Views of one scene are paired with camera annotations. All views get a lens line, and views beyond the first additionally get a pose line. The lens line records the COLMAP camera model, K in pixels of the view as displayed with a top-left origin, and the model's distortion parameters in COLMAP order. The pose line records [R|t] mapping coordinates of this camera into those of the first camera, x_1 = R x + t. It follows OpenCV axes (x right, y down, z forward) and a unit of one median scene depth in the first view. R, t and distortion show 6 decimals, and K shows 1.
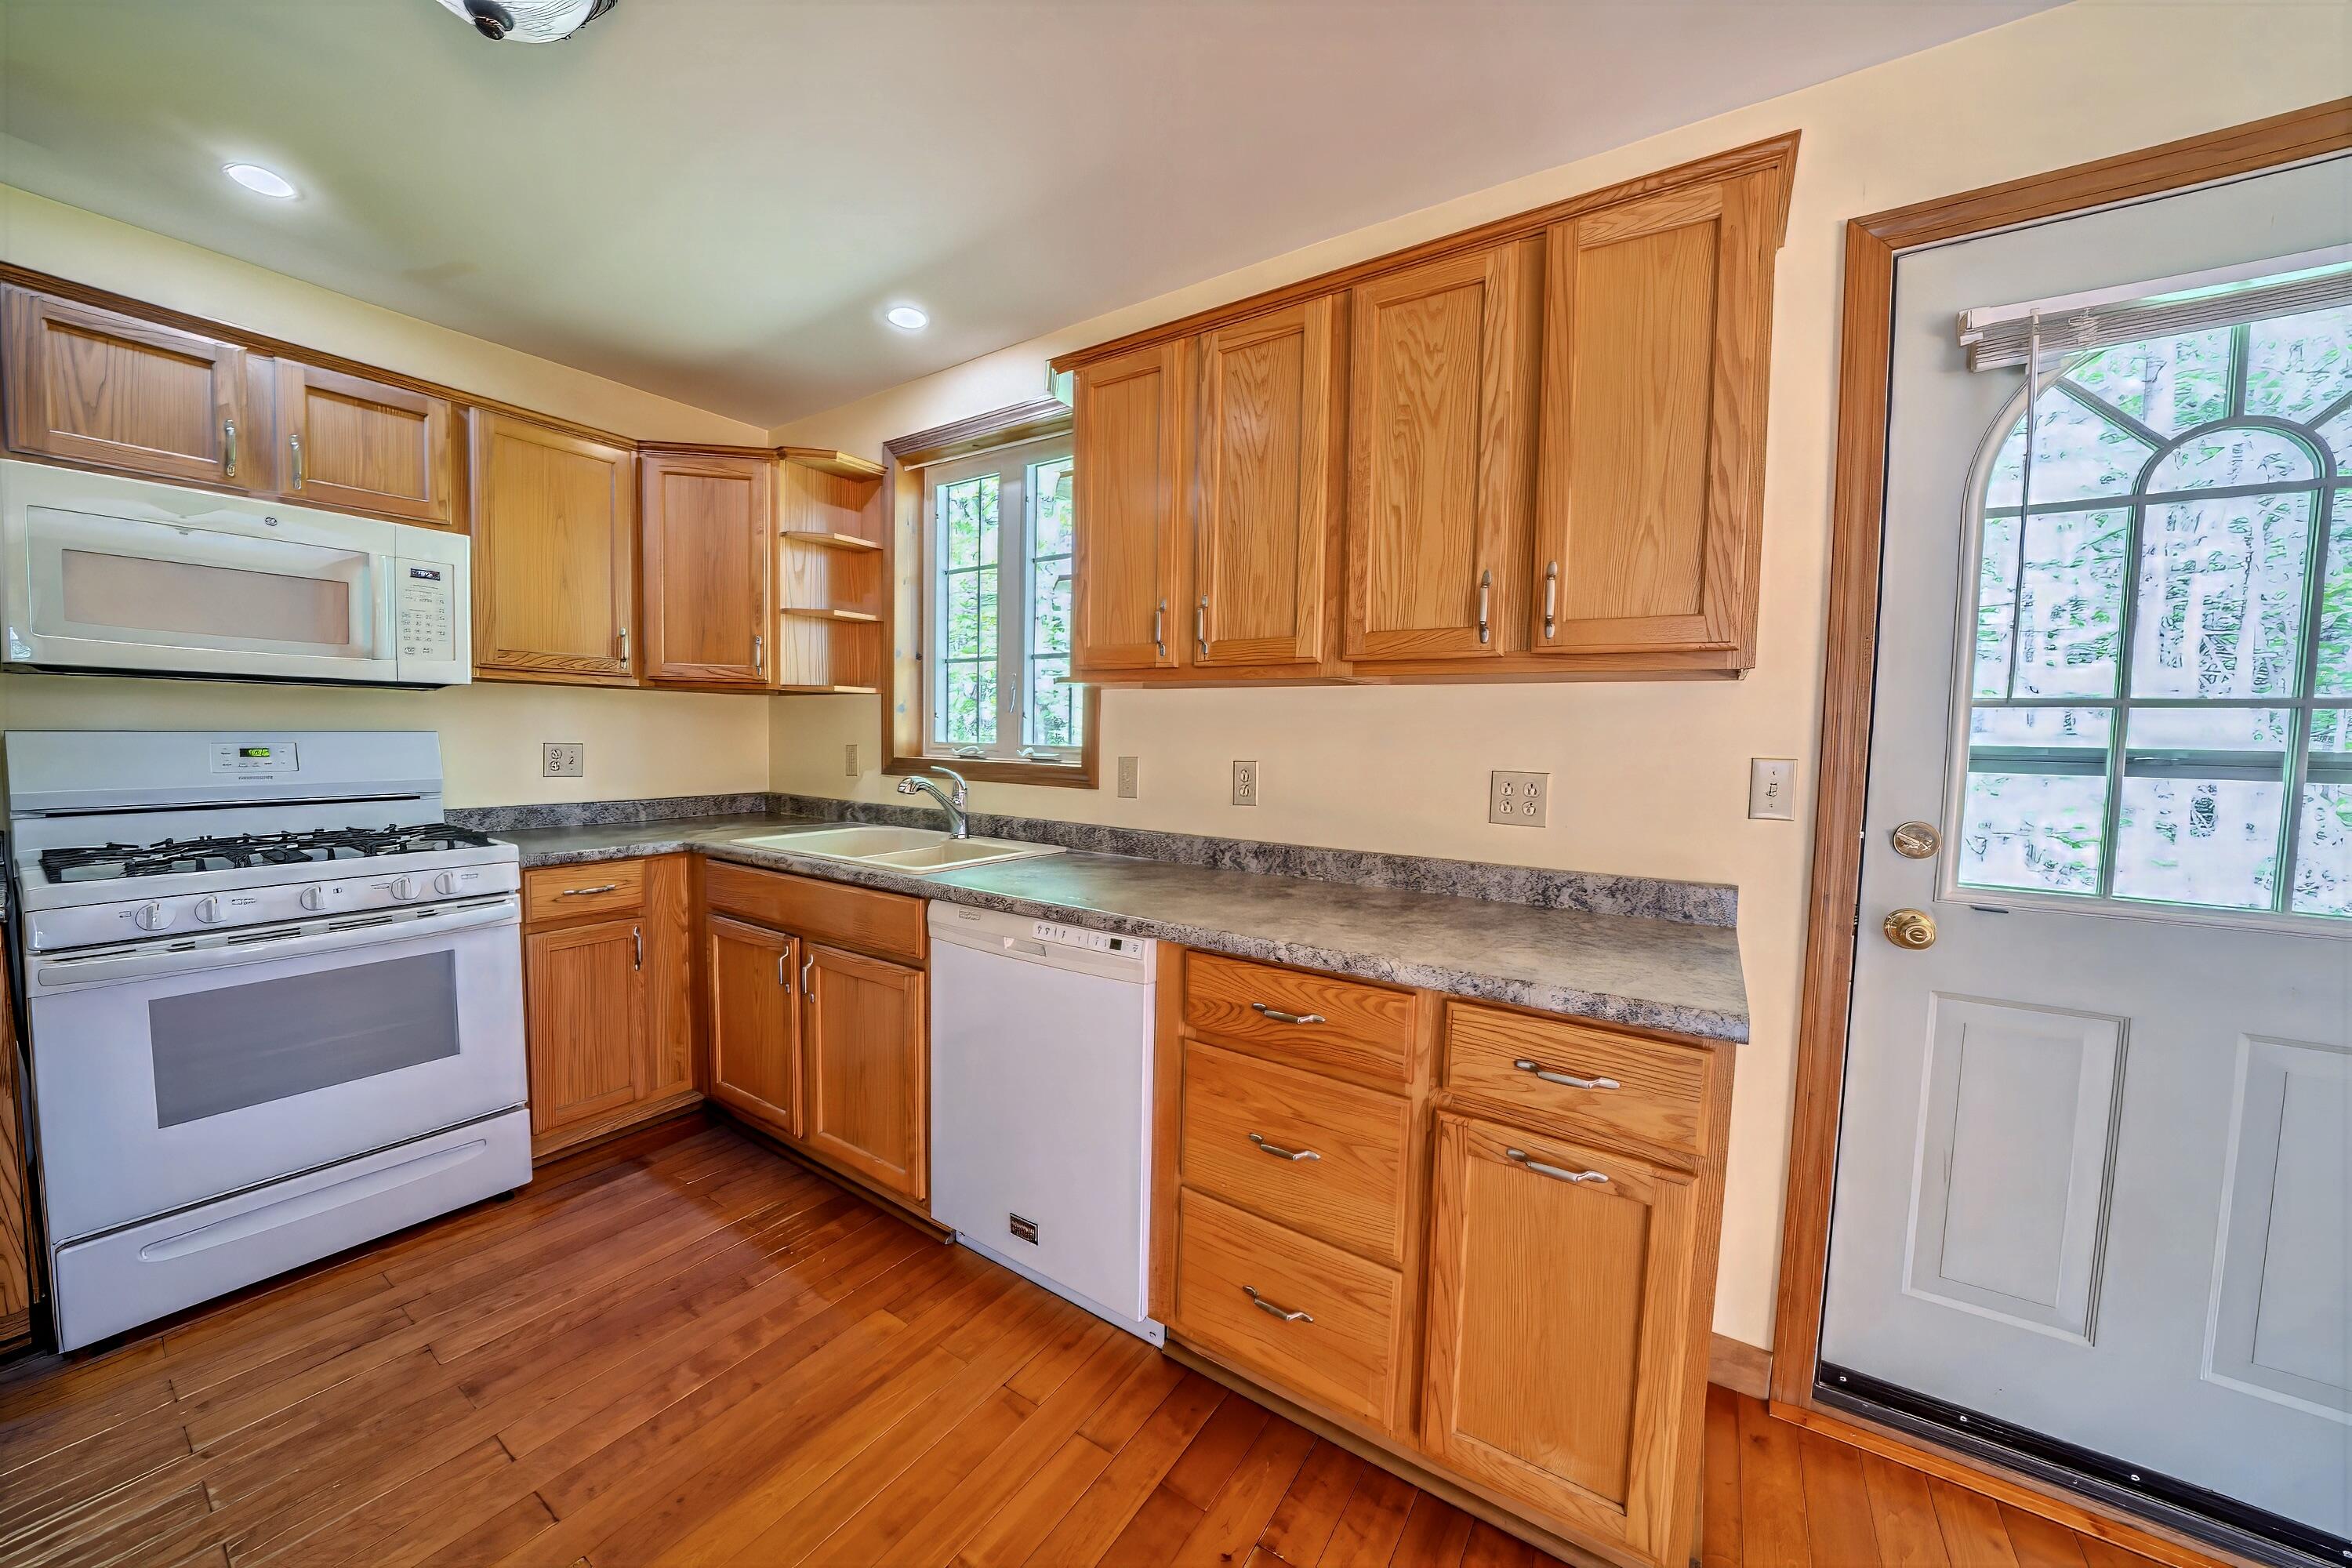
lens RADIAL K [[824.9, 0, 1172.7], [0, 824.9, 781.7], [0, 0, 1]] dist [0.003098, 0.000158]
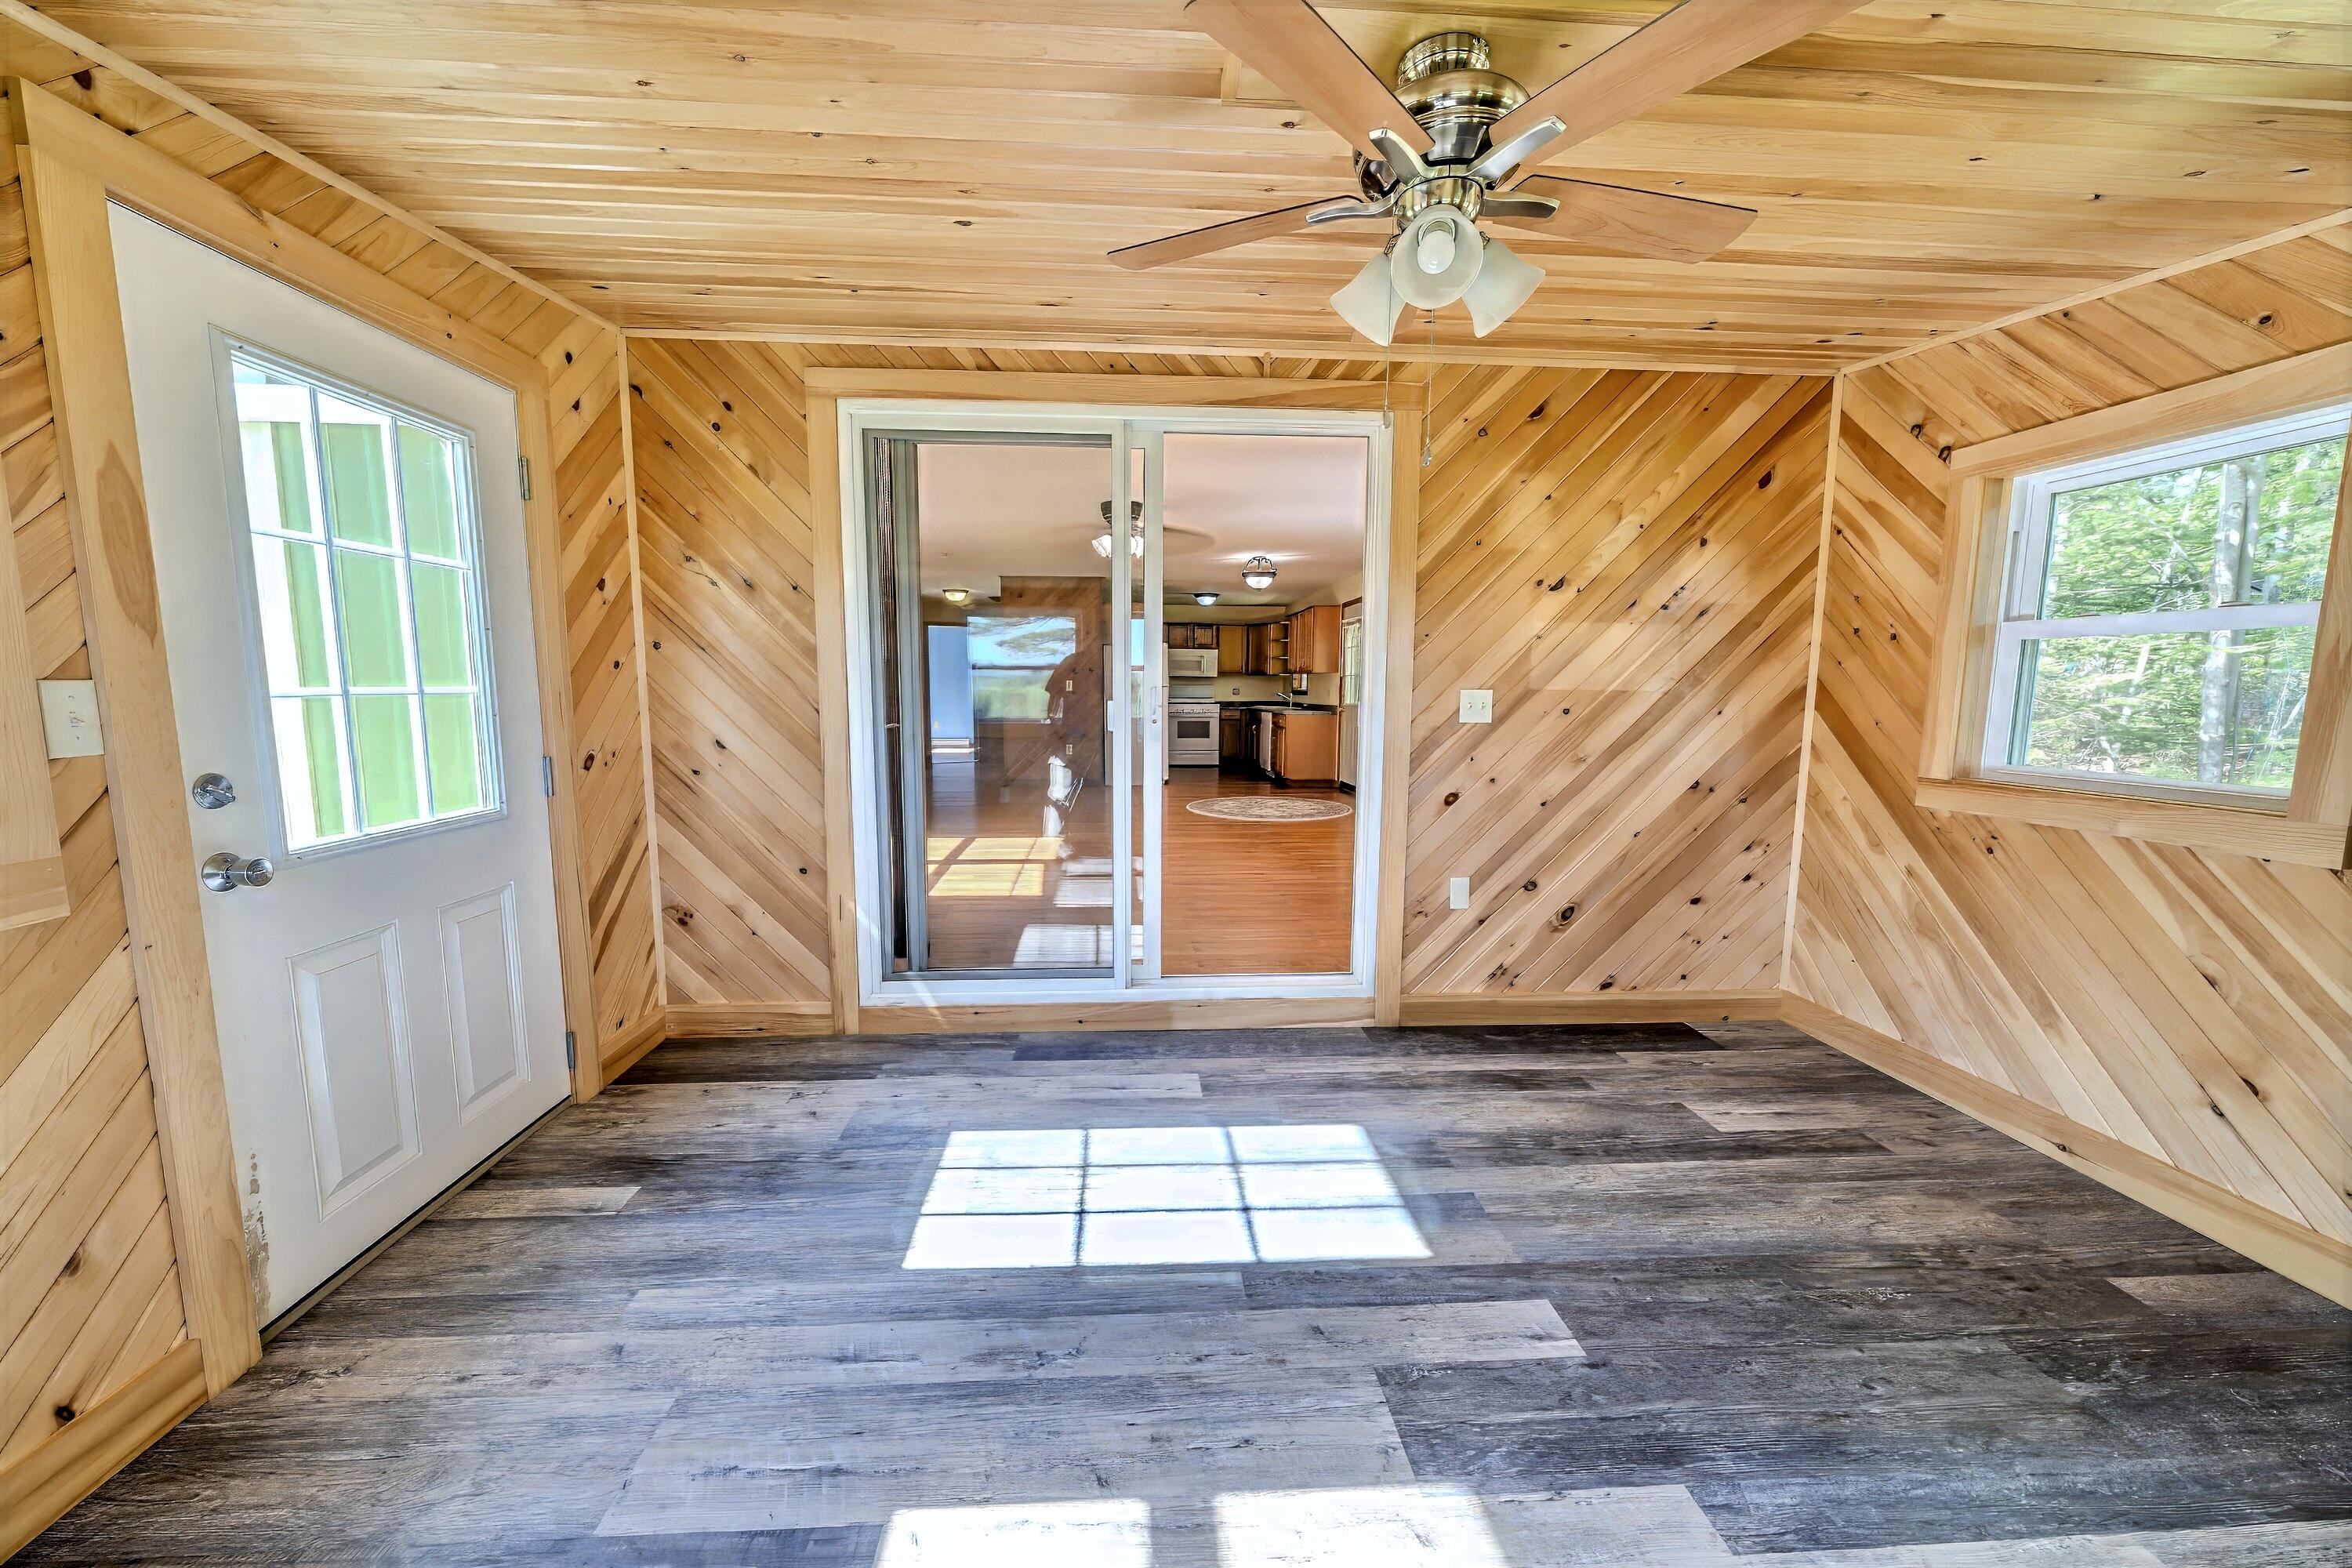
lens RADIAL K [[824.9, 0, 1167.2], [0, 824.9, 783.8], [0, 0, 1]] dist [0.003098, 0.000158]
pose [[0.613576, 0.076137, -0.785957, 3.459582], [-0.052609, 0.997071, 0.055517, 0.322300], [0.787881, 0.007285, 0.615784, -2.755401]]
